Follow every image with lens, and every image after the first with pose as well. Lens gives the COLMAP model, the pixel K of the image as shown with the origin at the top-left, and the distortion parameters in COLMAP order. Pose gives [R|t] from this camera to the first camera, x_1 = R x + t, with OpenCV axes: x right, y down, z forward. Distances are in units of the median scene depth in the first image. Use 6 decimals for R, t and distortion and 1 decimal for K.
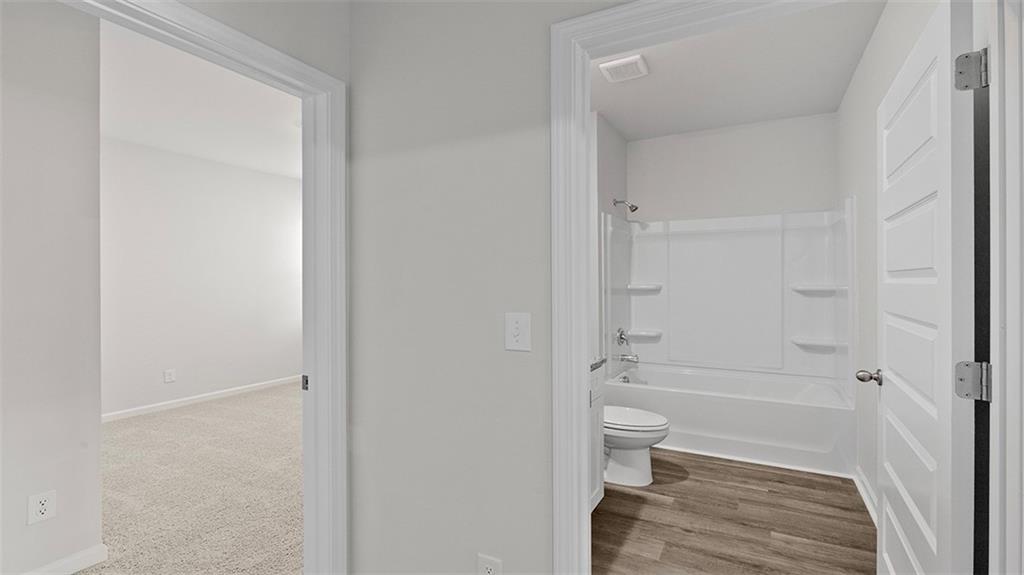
lens RADIAL K [[458.5, 0, 513.2], [0, 458.5, 272.8], [0, 0, 1]] dist [0.003386, -0.000371]
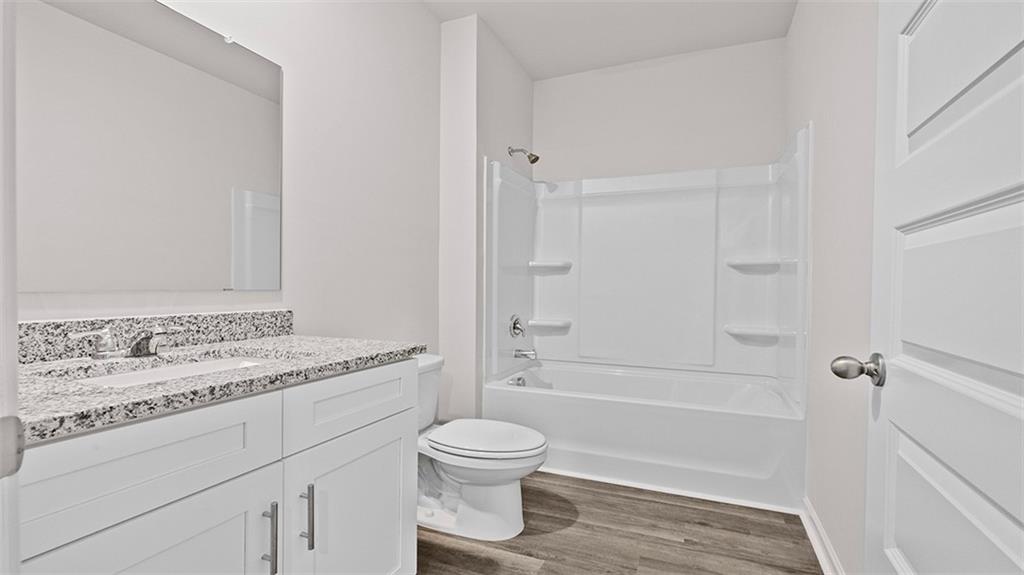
lens RADIAL K [[458.5, 0, 511.6], [0, 458.5, 286.7], [0, 0, 1]] dist [0.003386, -0.000371]
pose [[0.995429, 0.010076, 0.094973, 0.204576], [-0.012122, 0.999706, 0.020993, 0.075691], [-0.094734, -0.022048, 0.995258, 0.312348]]
